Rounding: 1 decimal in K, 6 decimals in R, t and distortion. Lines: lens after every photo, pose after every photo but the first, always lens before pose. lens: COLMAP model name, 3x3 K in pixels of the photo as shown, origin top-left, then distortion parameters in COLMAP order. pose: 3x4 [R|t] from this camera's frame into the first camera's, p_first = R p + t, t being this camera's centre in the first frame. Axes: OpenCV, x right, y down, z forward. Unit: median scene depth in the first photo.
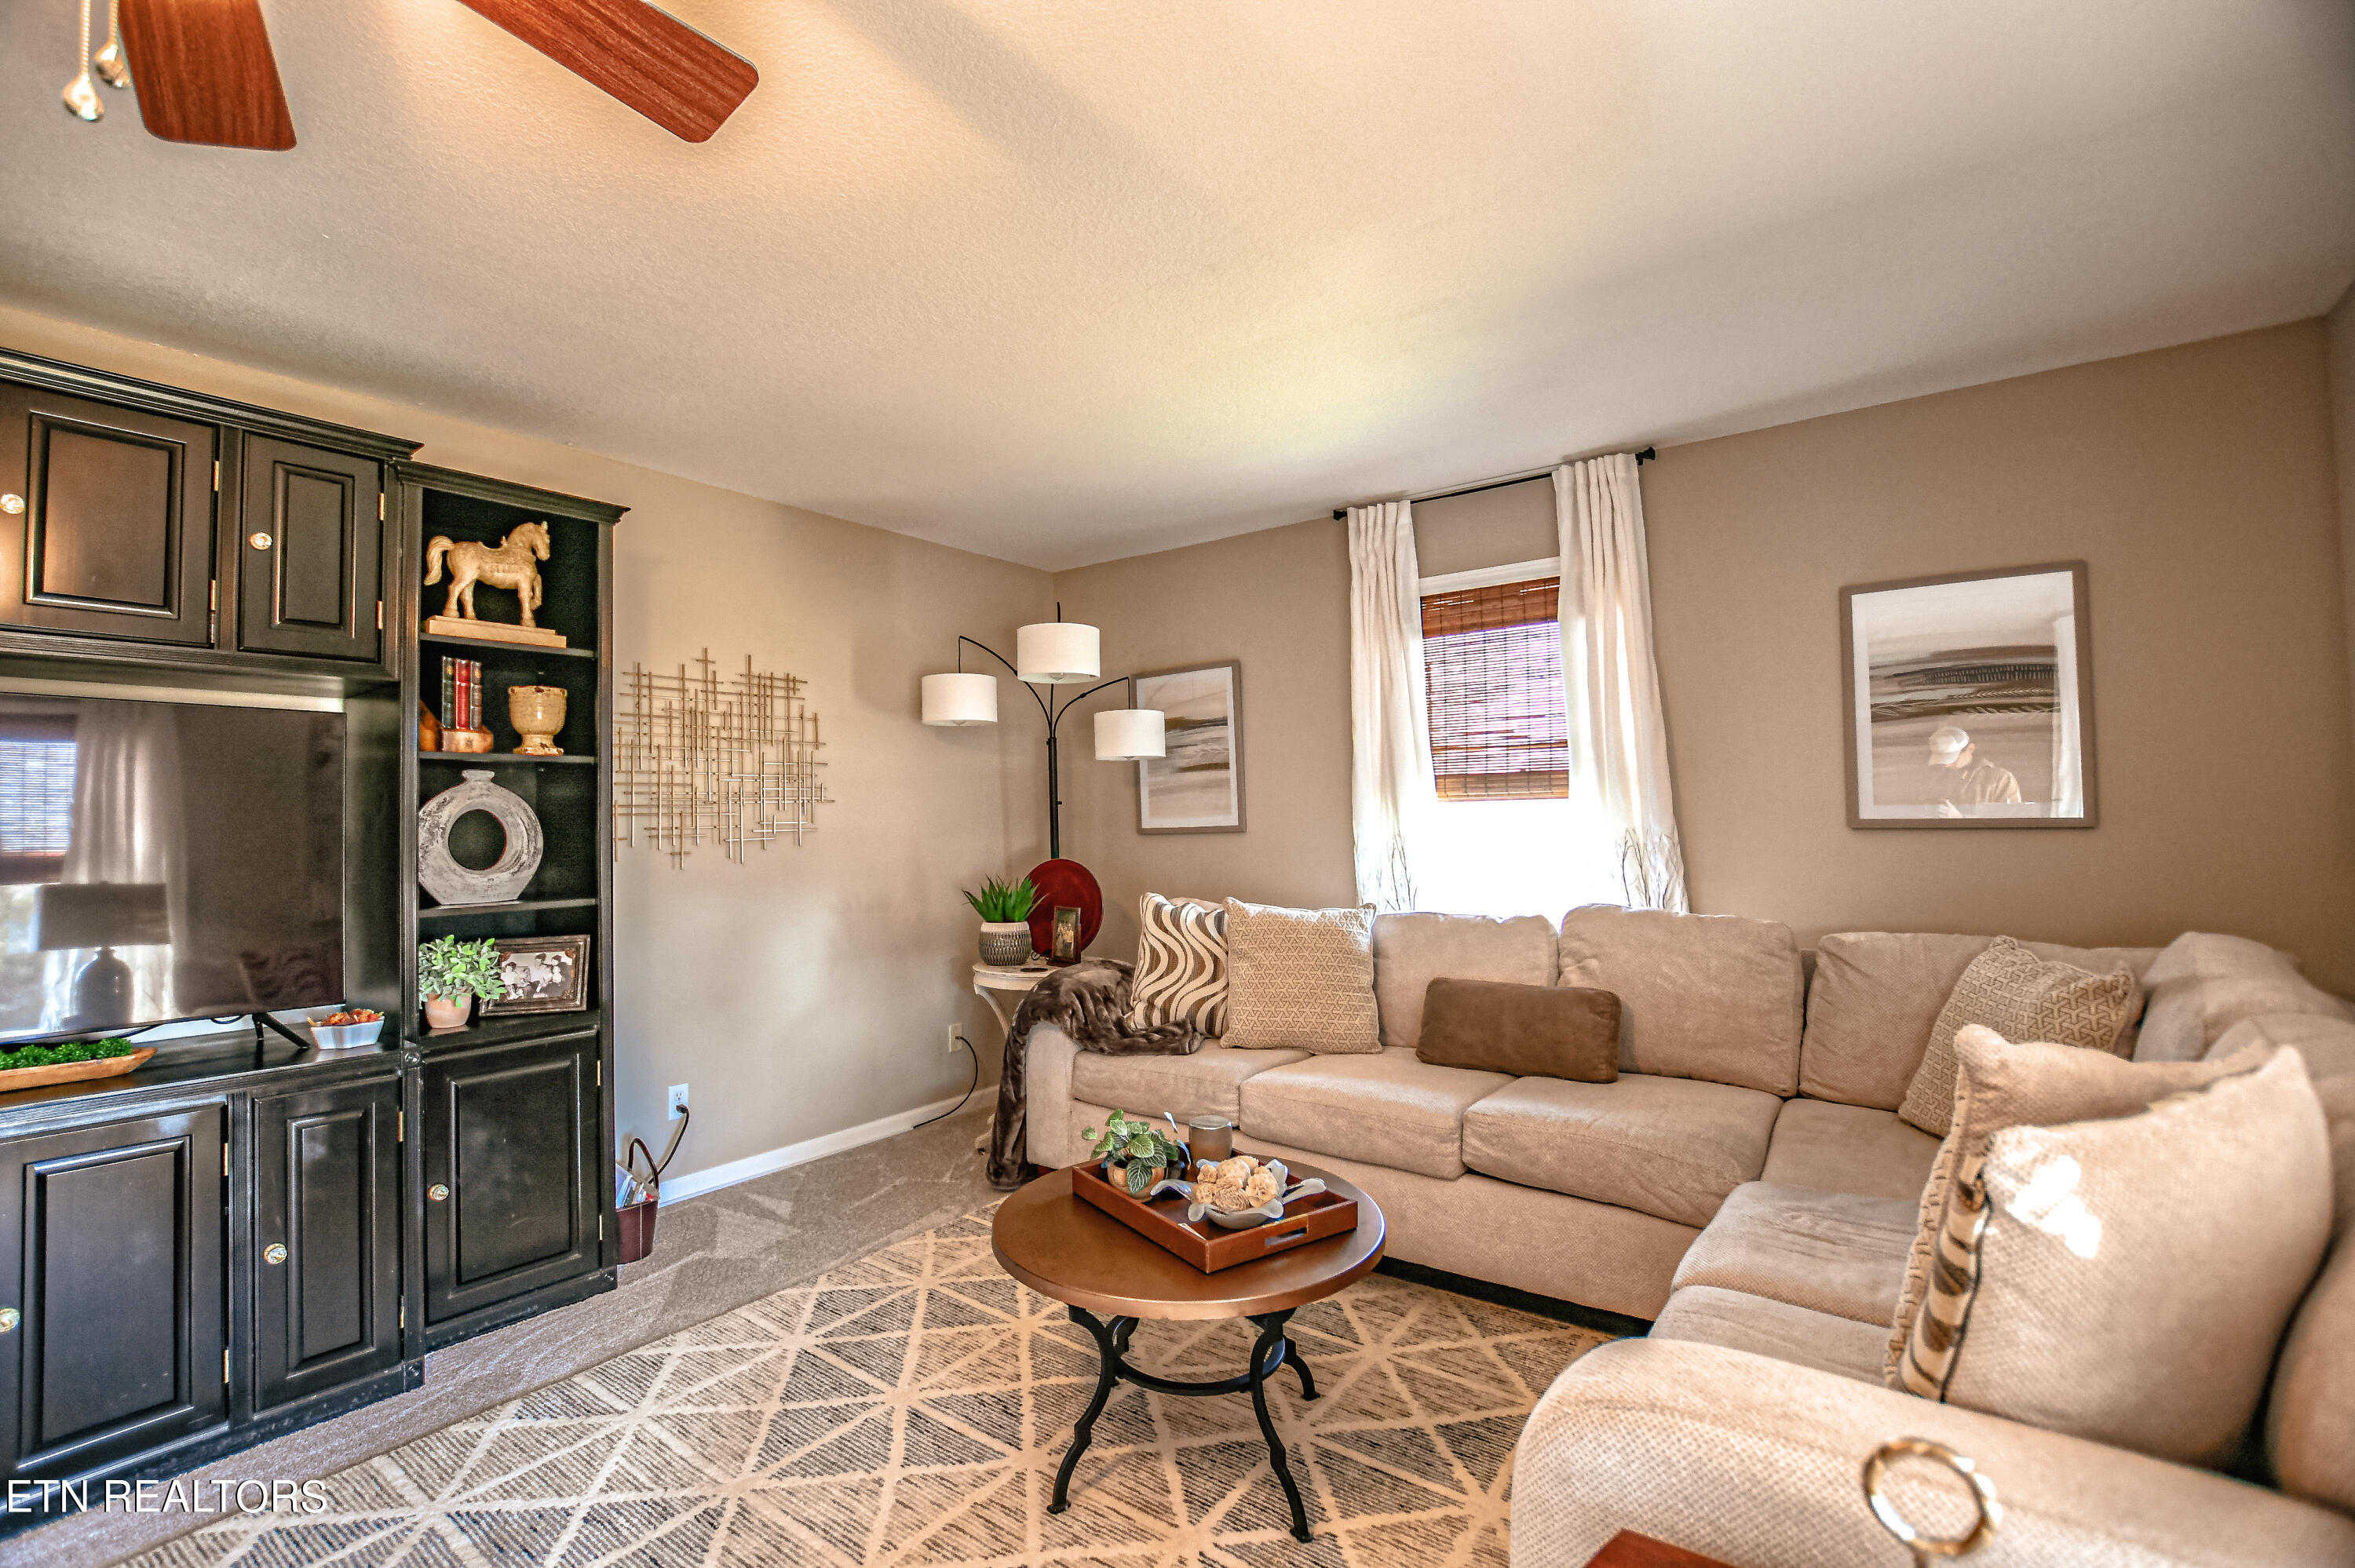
lens RADIAL K [[1037.9, 0, 1155.3], [0, 1037.9, 784.0], [0, 0, 1]] dist [-0.032321, 0.003745]
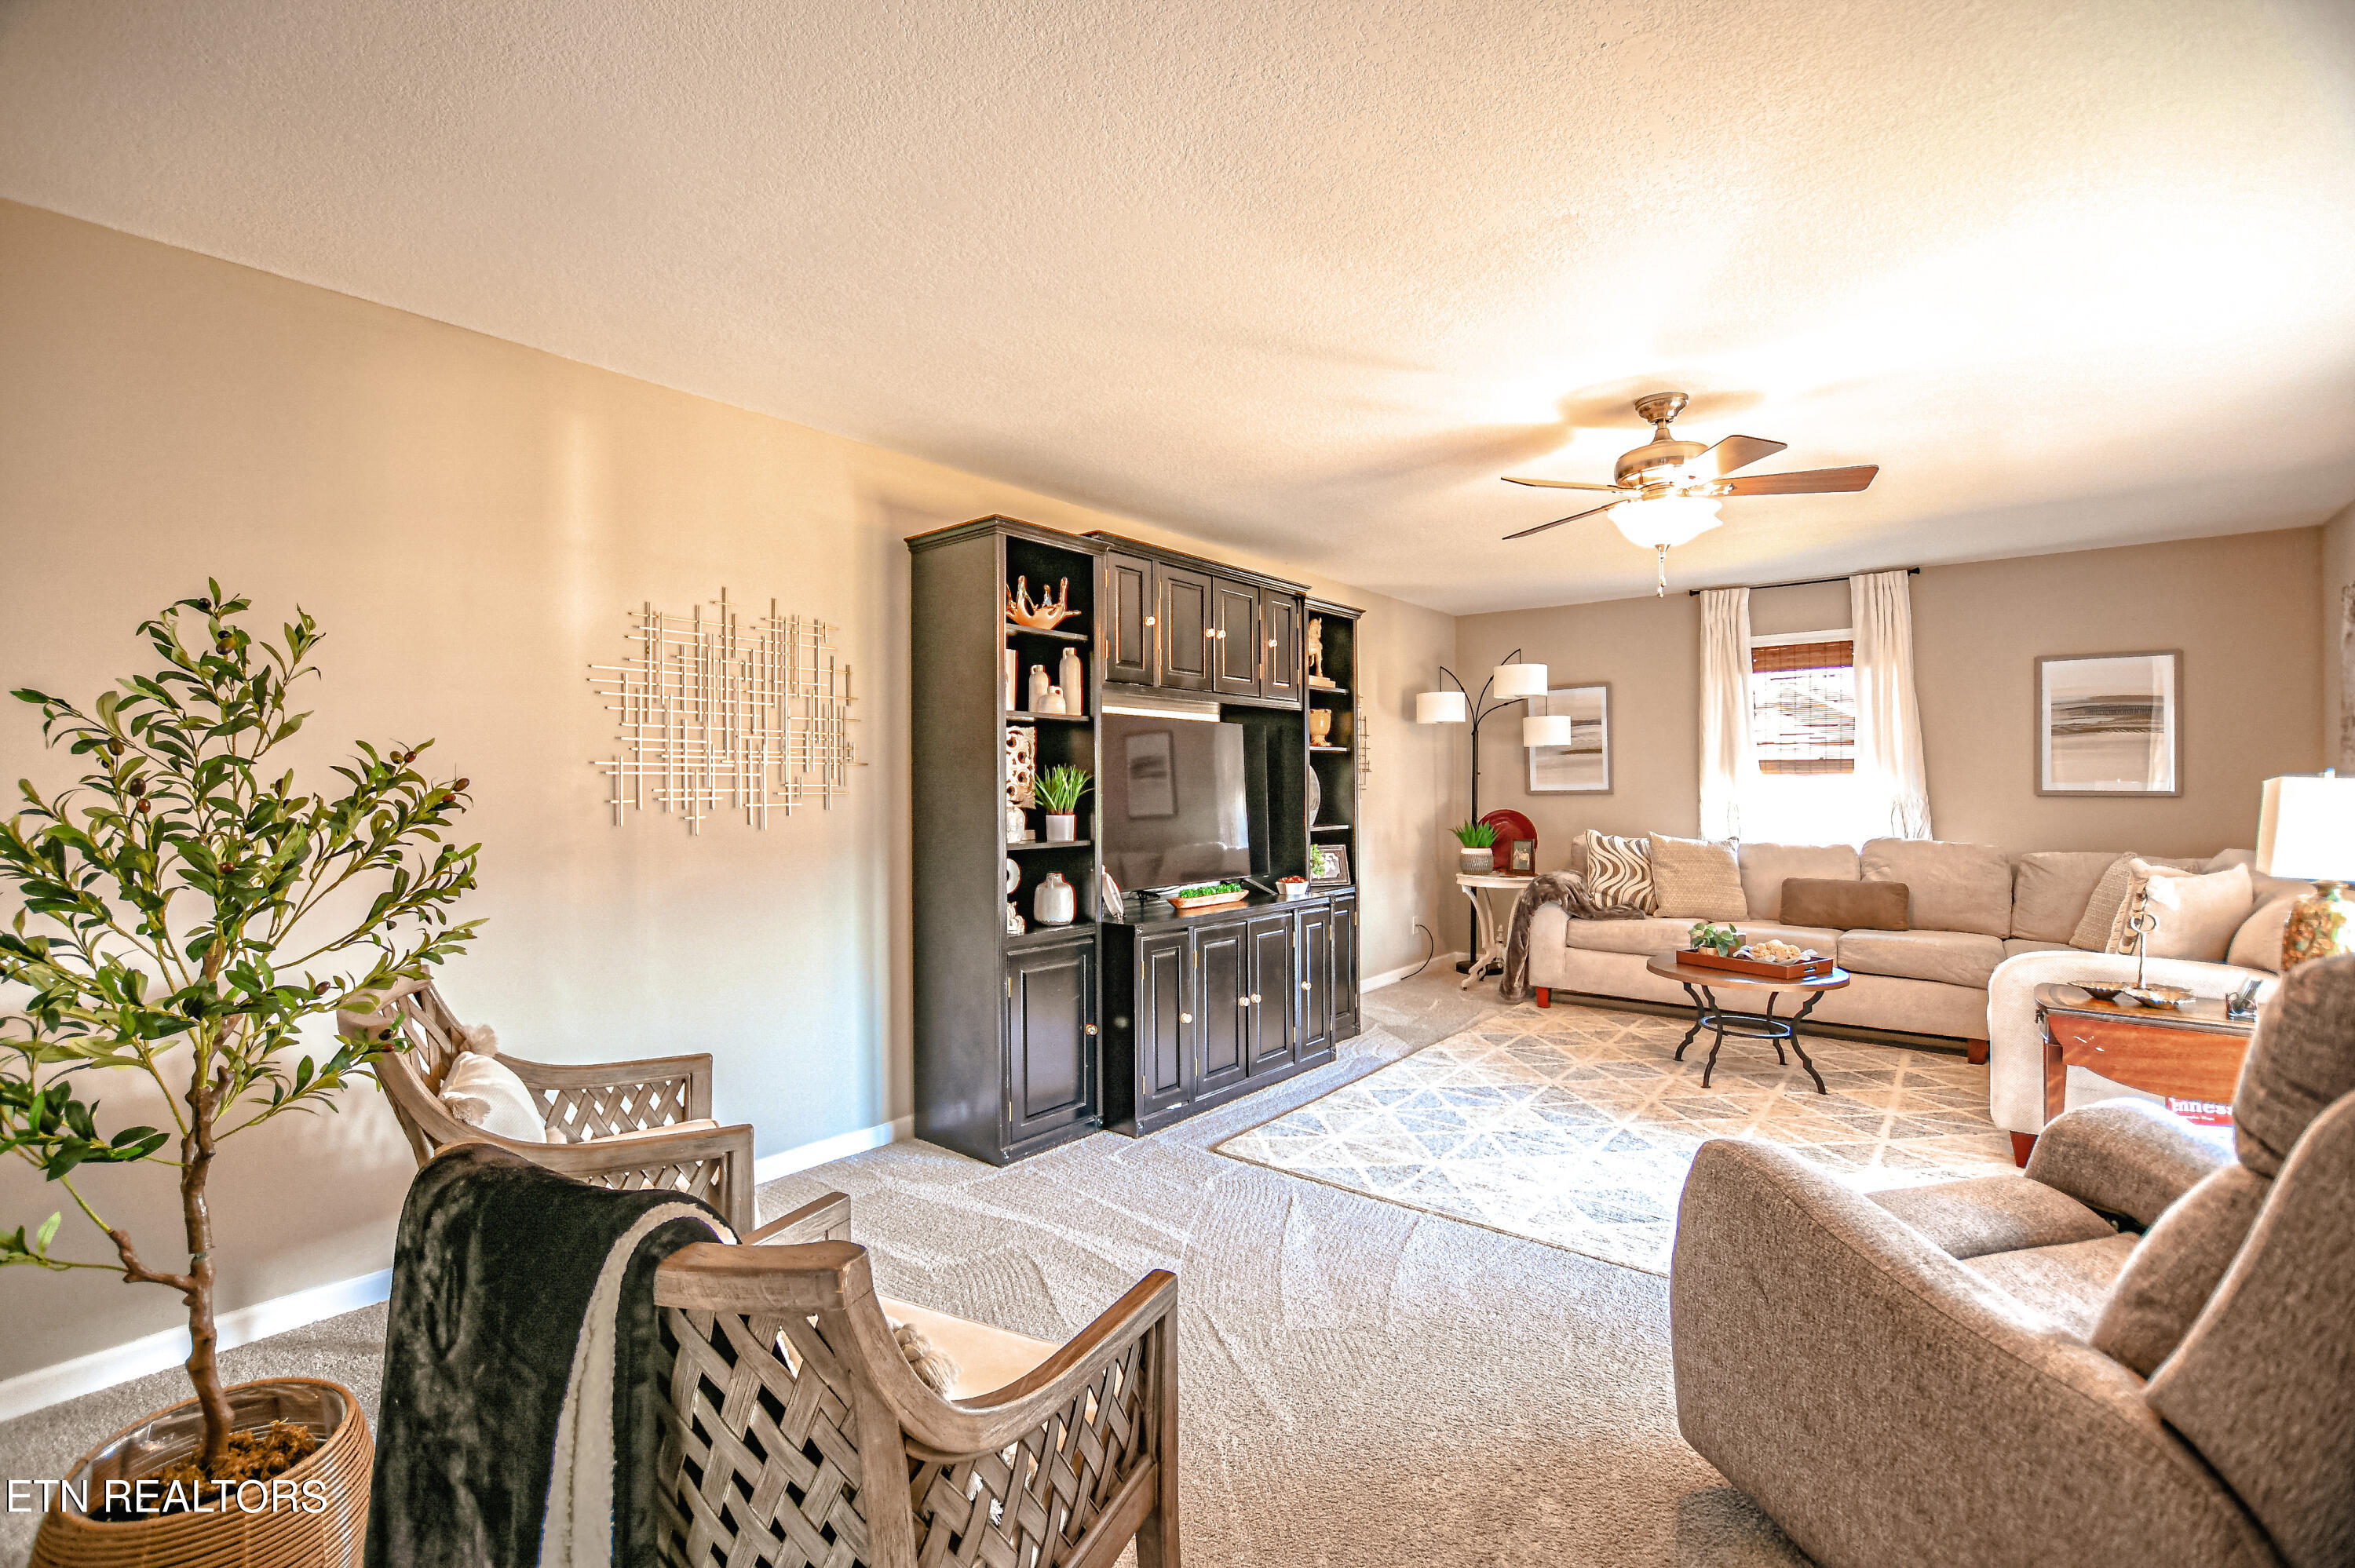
lens RADIAL K [[1037.9, 0, 1155.3], [0, 1037.9, 784.0], [0, 0, 1]] dist [-0.032321, 0.003745]
pose [[0.998853, 0.012503, -0.046230, -0.676314], [-0.010910, 0.999343, 0.034550, -0.018092], [0.046631, -0.034006, 0.998333, -0.727962]]
